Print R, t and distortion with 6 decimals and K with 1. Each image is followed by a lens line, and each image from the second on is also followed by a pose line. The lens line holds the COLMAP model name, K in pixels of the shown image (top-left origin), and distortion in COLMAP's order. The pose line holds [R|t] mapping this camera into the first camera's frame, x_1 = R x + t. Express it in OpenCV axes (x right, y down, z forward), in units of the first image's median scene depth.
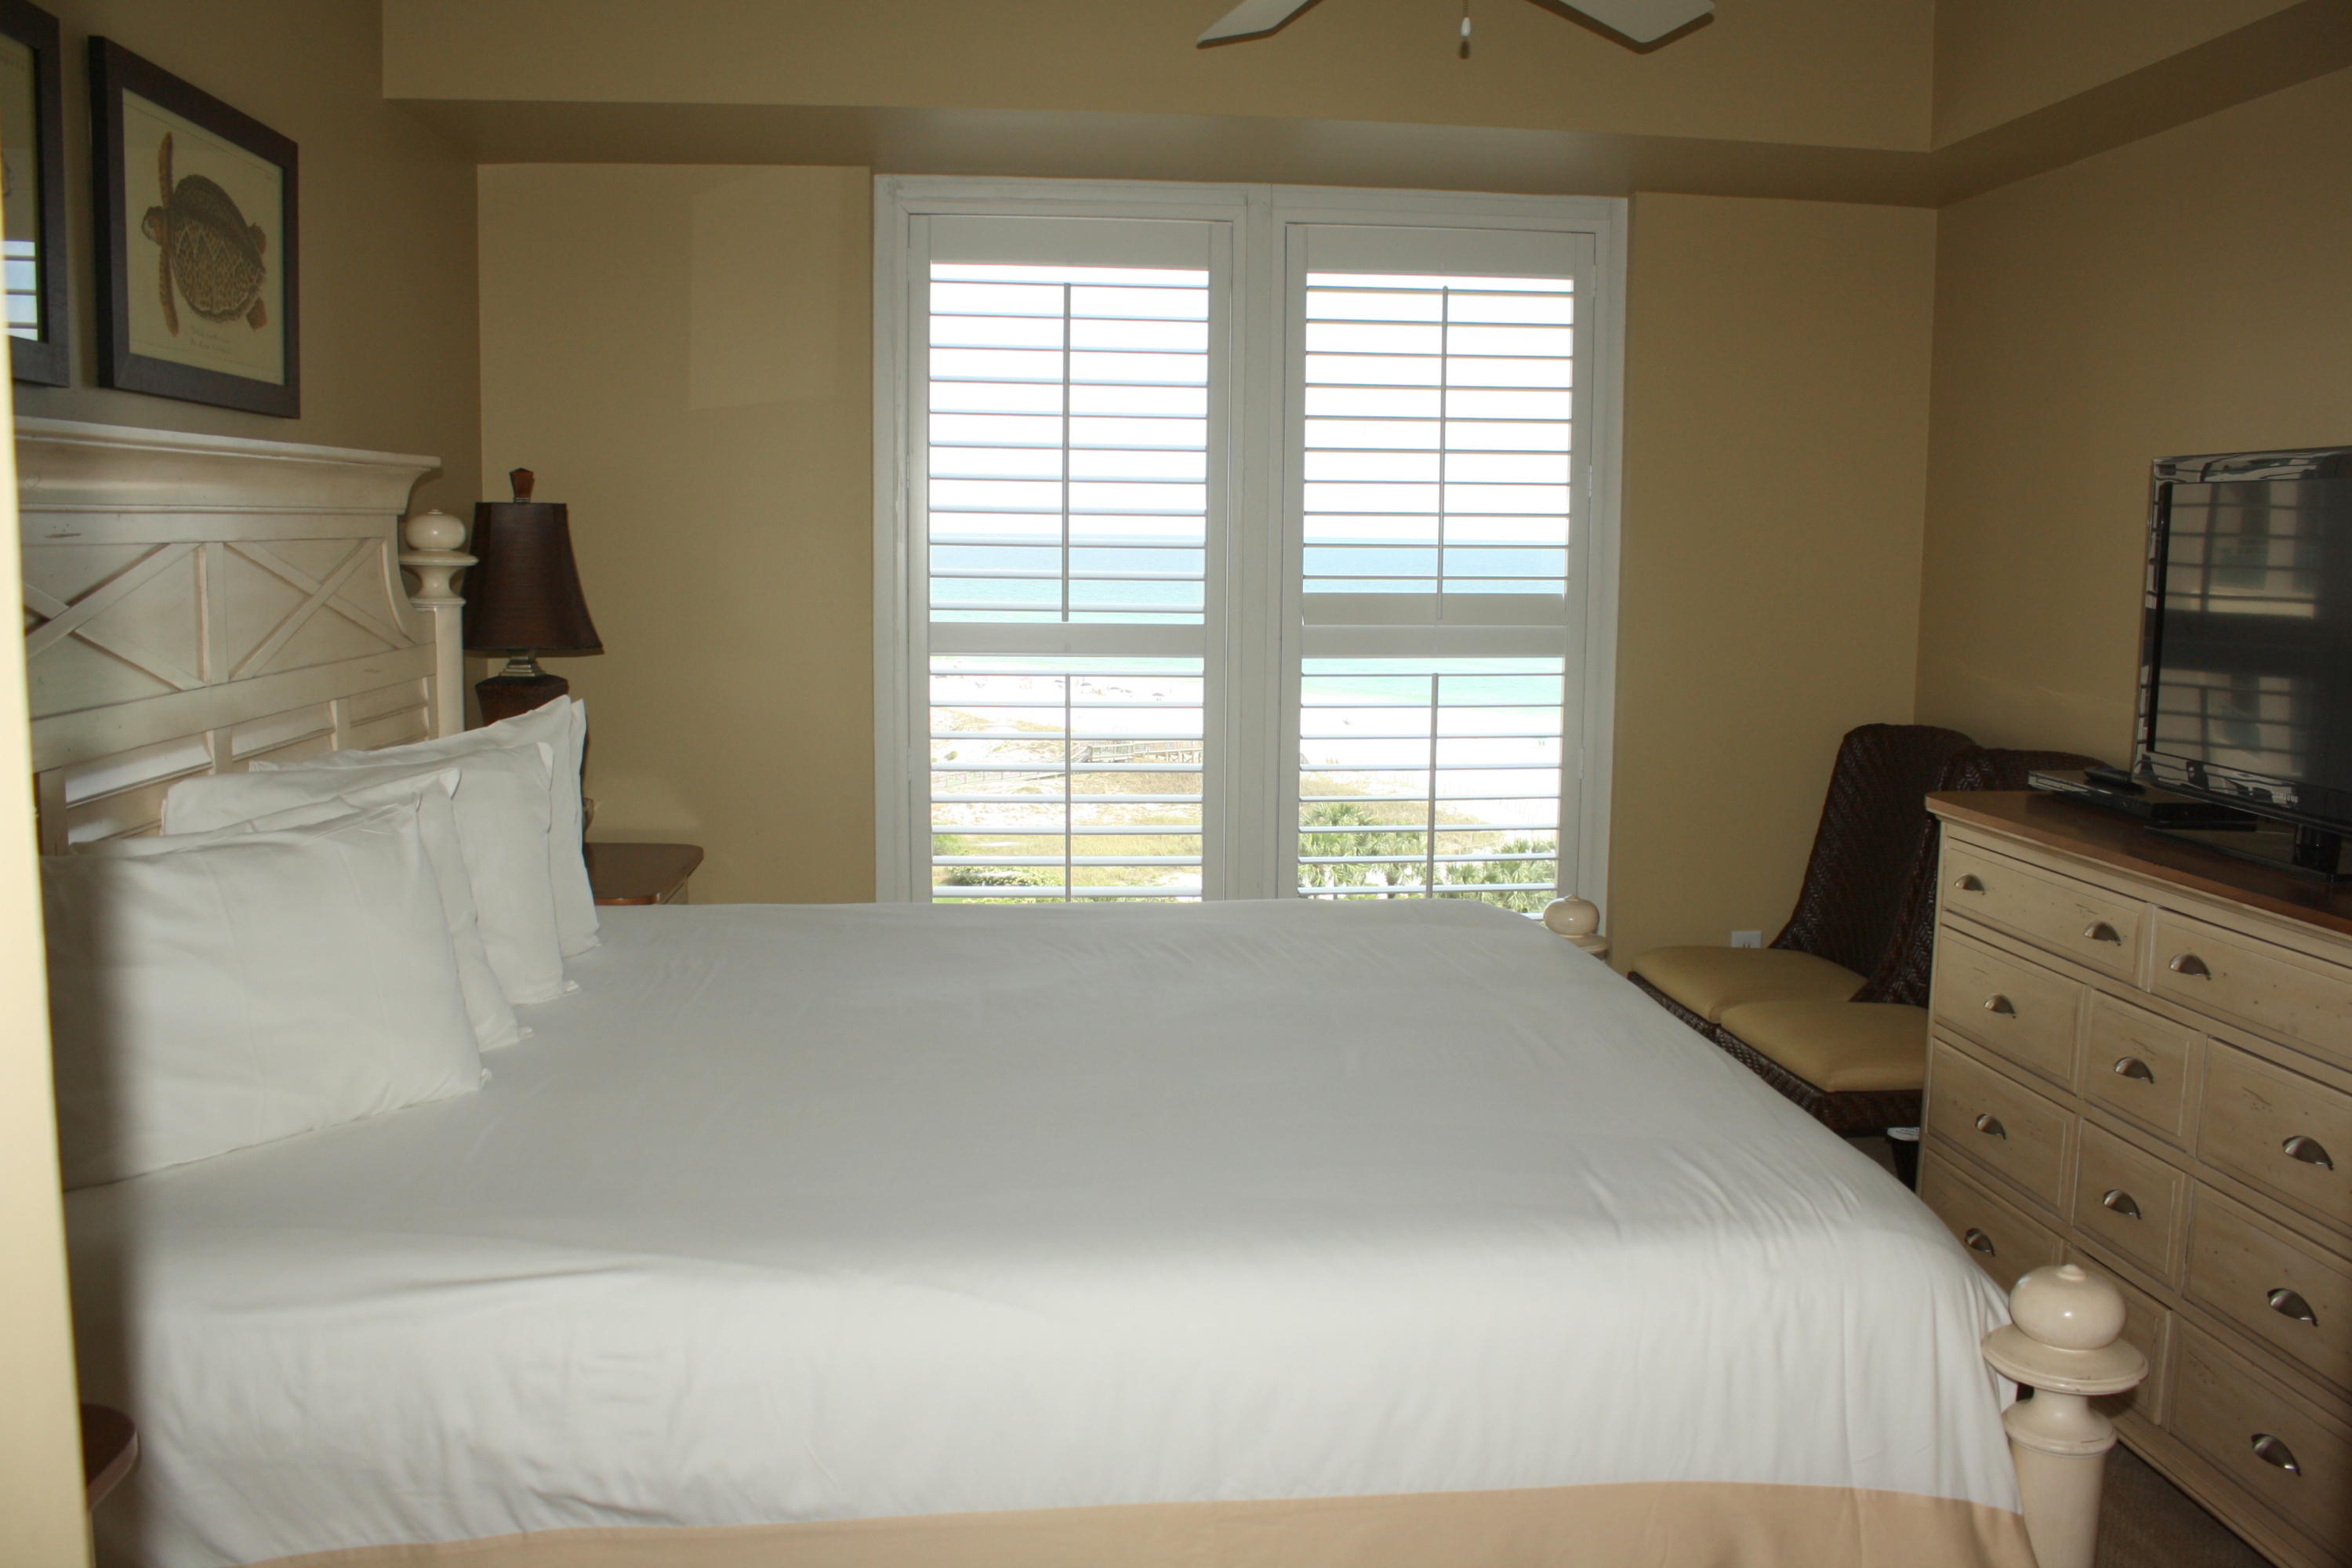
lens RADIAL K [[1972.9, 0, 1202.4], [0, 1972.9, 787.1], [0, 0, 1]] dist [-0.166940, 0.148311]
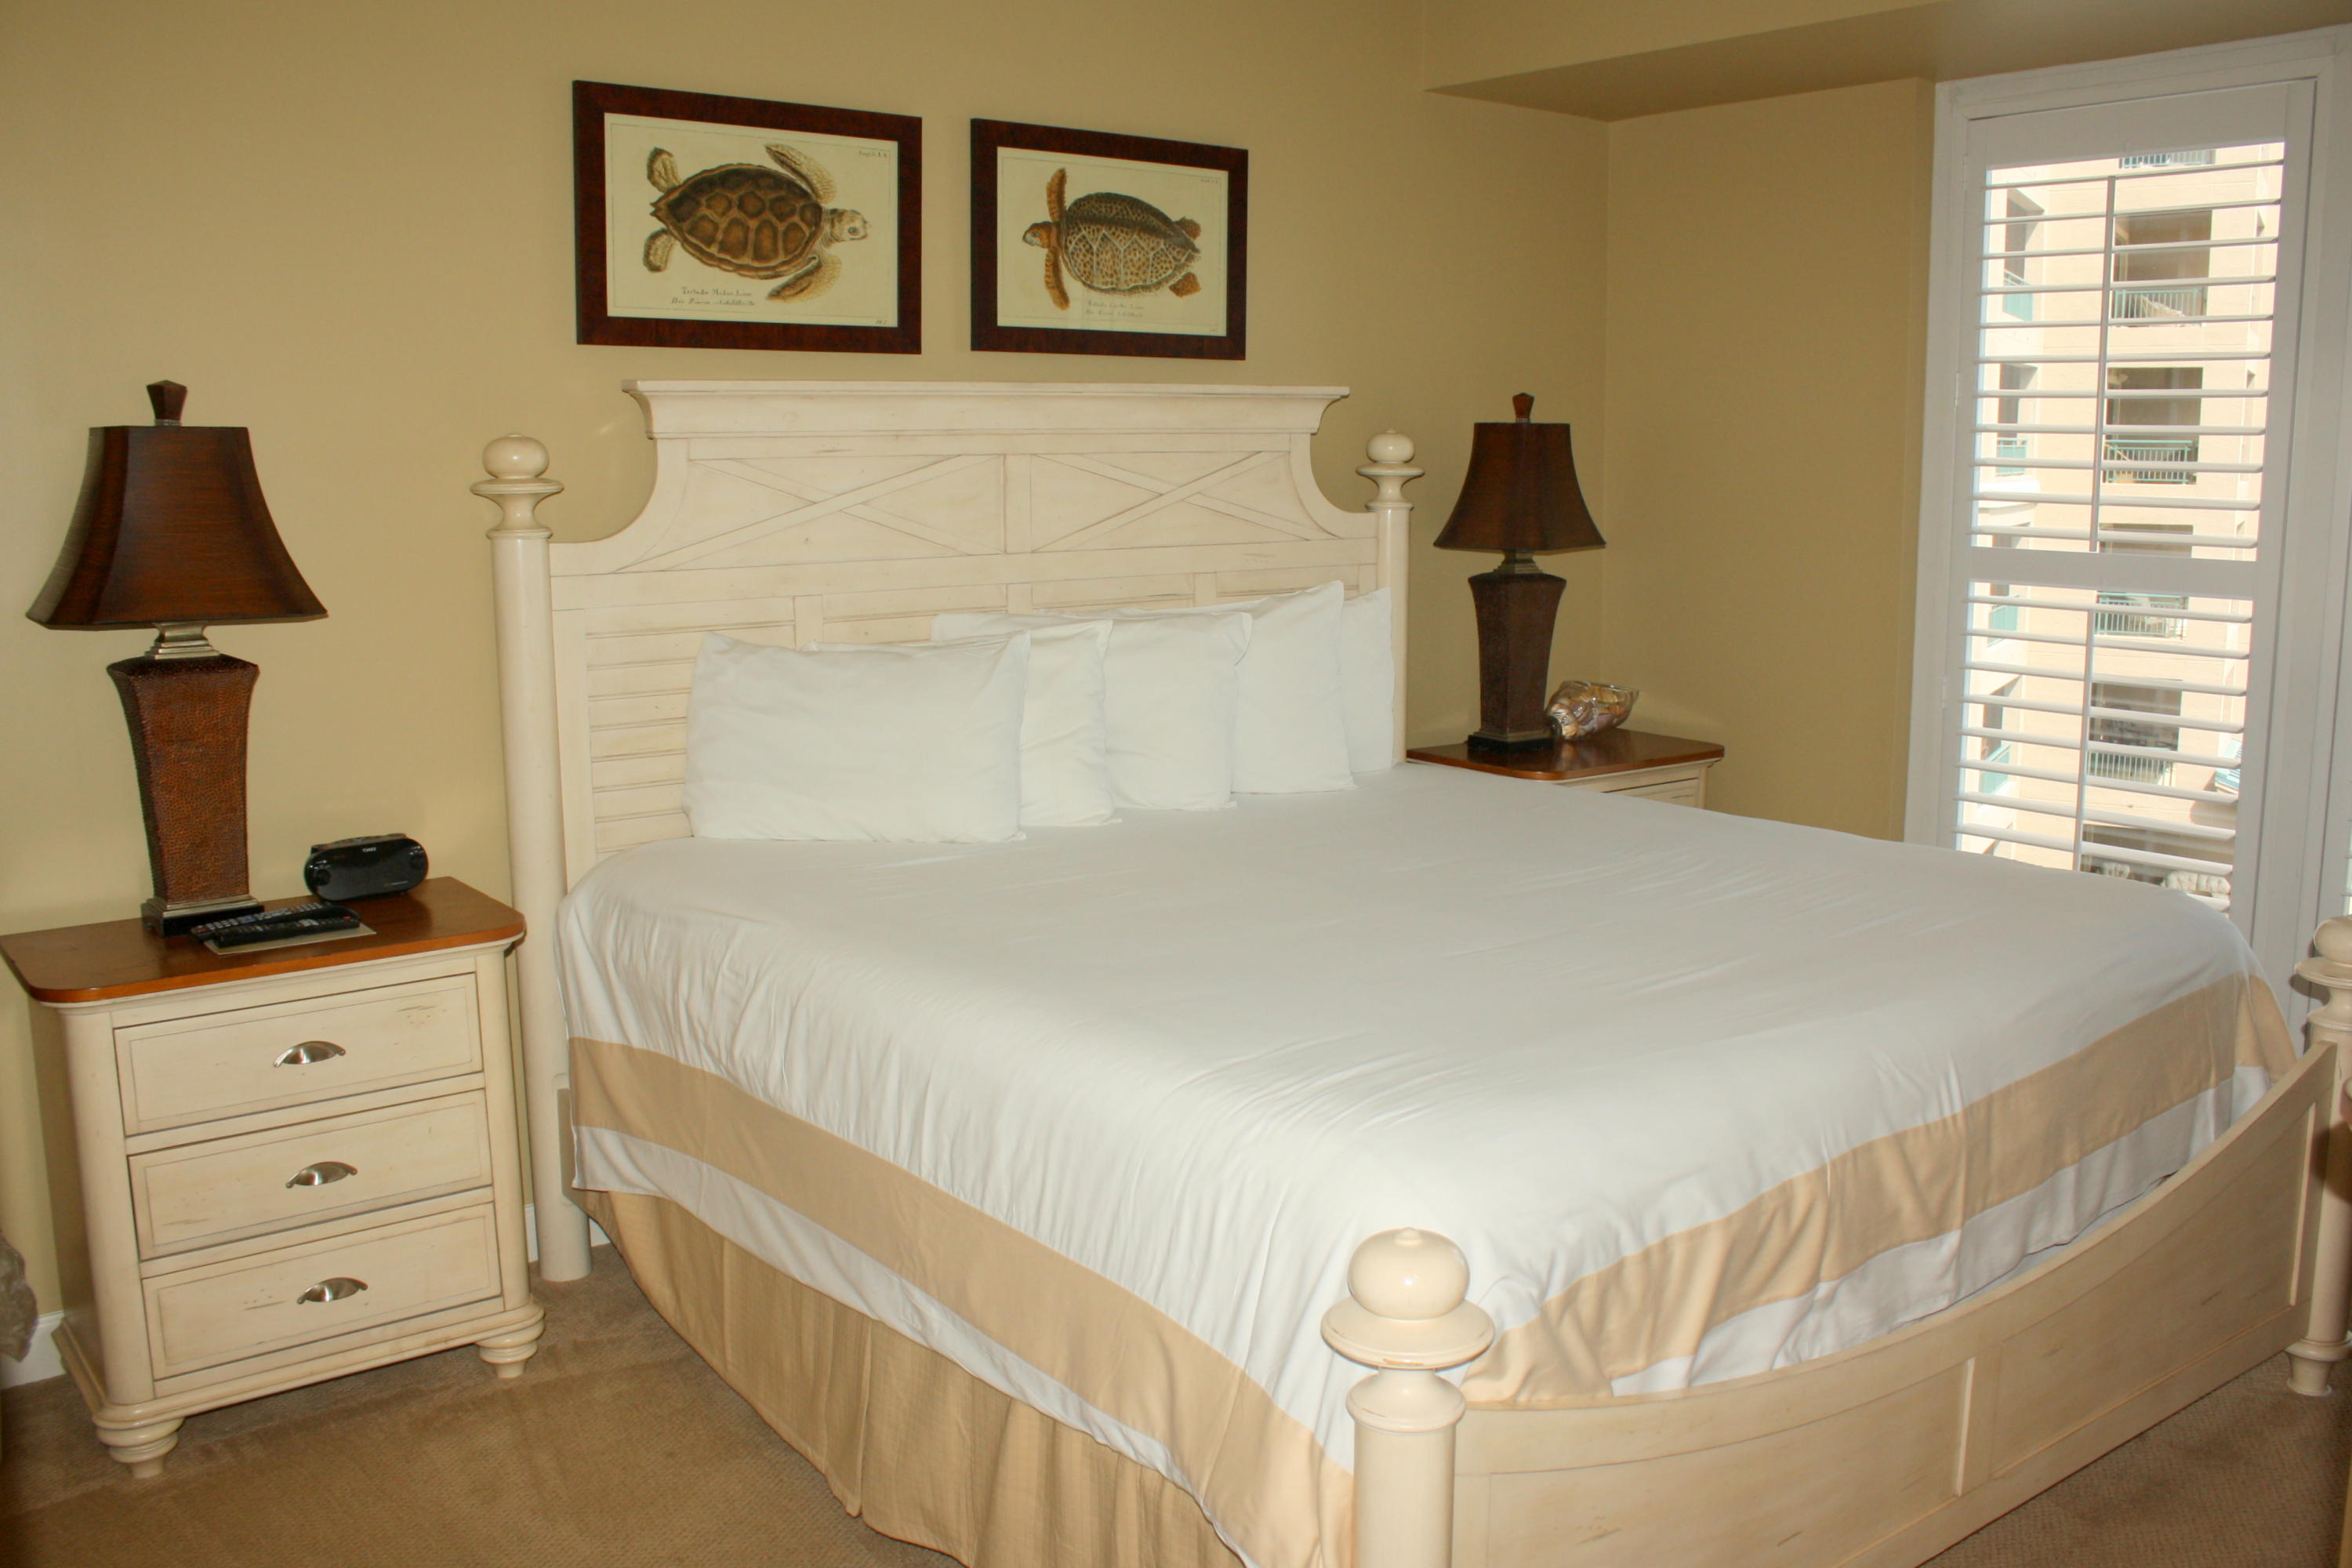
lens RADIAL K [[1972.9, 0, 1202.4], [0, 1972.9, 787.1], [0, 0, 1]] dist [-0.166940, 0.148311]
pose [[0.555439, 0.127639, -0.821703, 0.648353], [-0.096779, 0.991357, 0.088573, -0.019906], [0.825906, 0.030327, 0.562991, 0.231890]]
